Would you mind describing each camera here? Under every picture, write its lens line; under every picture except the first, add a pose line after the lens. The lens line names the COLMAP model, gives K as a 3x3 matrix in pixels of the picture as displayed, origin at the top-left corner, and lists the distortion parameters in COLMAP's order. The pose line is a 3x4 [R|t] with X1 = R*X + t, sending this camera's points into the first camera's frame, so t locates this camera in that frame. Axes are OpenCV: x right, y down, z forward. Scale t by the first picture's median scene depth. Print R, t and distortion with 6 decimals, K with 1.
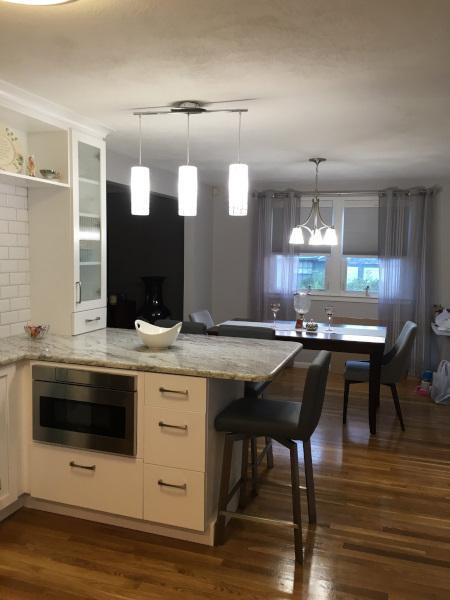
lens RADIAL K [[508.6, 0, 225.0], [0, 508.6, 300.0], [0, 0, 1]] dist [0.007804, -0.001122]
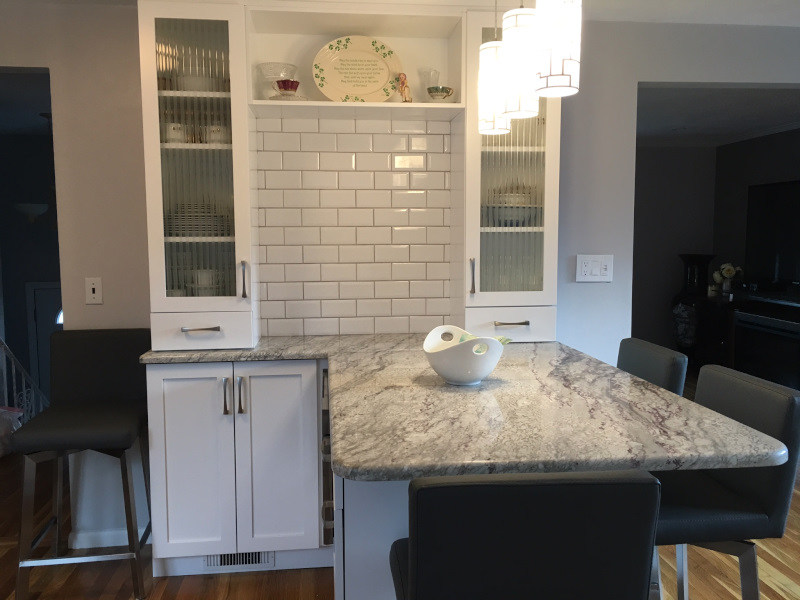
lens RADIAL K [[678.2, 0, 400.0], [0, 678.2, 300.0], [0, 0, 1]] dist [0.007804, -0.001122]
pose [[0.426296, 0.066826, -0.902112, 0.447182], [-0.077666, 0.996289, 0.037101, -0.009396], [0.901244, 0.054247, 0.429904, 0.593313]]
